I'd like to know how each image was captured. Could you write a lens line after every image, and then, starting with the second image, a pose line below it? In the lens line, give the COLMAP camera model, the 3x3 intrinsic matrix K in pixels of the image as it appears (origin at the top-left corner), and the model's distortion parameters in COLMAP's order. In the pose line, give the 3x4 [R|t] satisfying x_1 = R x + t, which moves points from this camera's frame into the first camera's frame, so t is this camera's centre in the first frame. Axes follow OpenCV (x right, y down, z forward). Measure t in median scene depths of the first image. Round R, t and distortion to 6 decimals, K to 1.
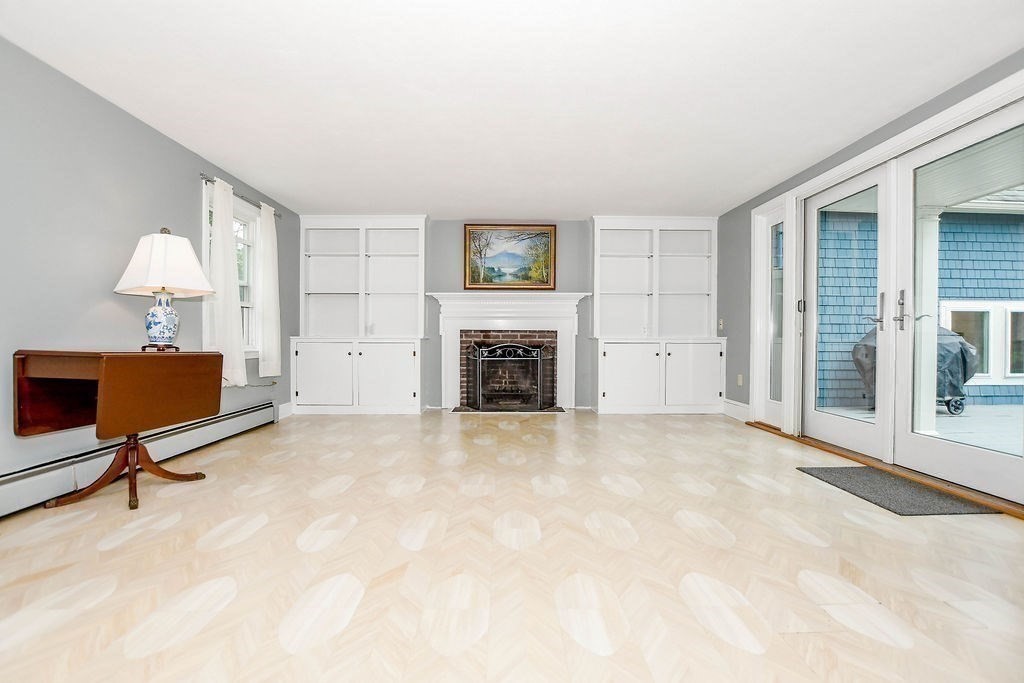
lens RADIAL K [[490.3, 0, 512.7], [0, 490.3, 342.8], [0, 0, 1]] dist [-0.015189, 0.000201]
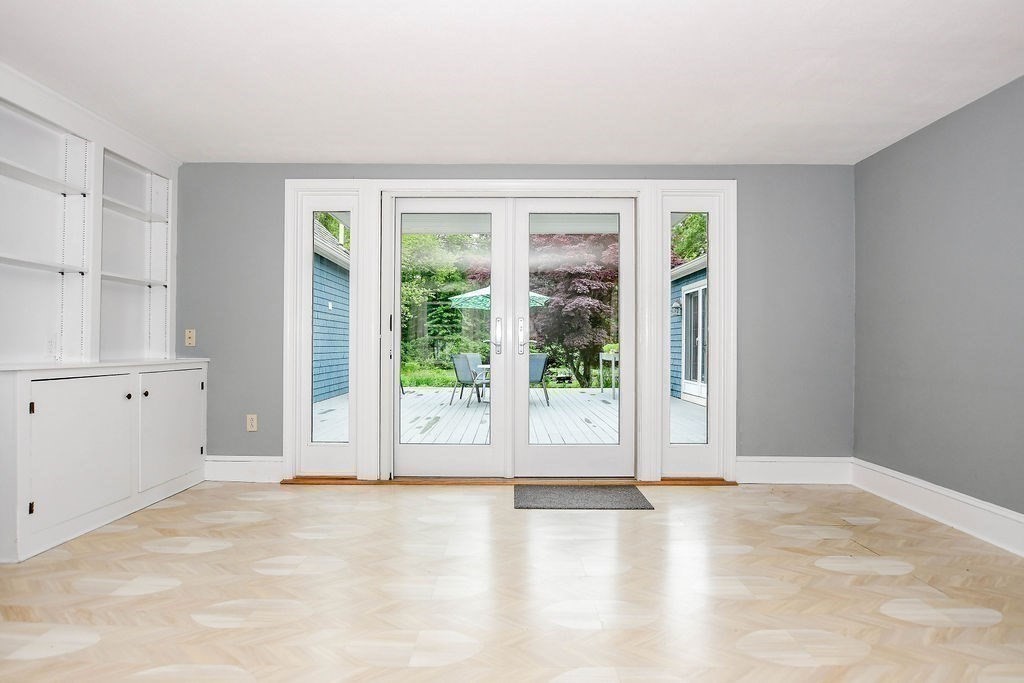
lens RADIAL K [[531.2, 0, 512.2], [0, 531.2, 342.8], [0, 0, 1]] dist [-0.018489, 0.000854]
pose [[-0.005335, 0.001557, 0.999985, -0.324397], [-0.000728, 0.999999, -0.001561, -0.040104], [-0.999986, -0.000736, -0.005334, 0.801345]]
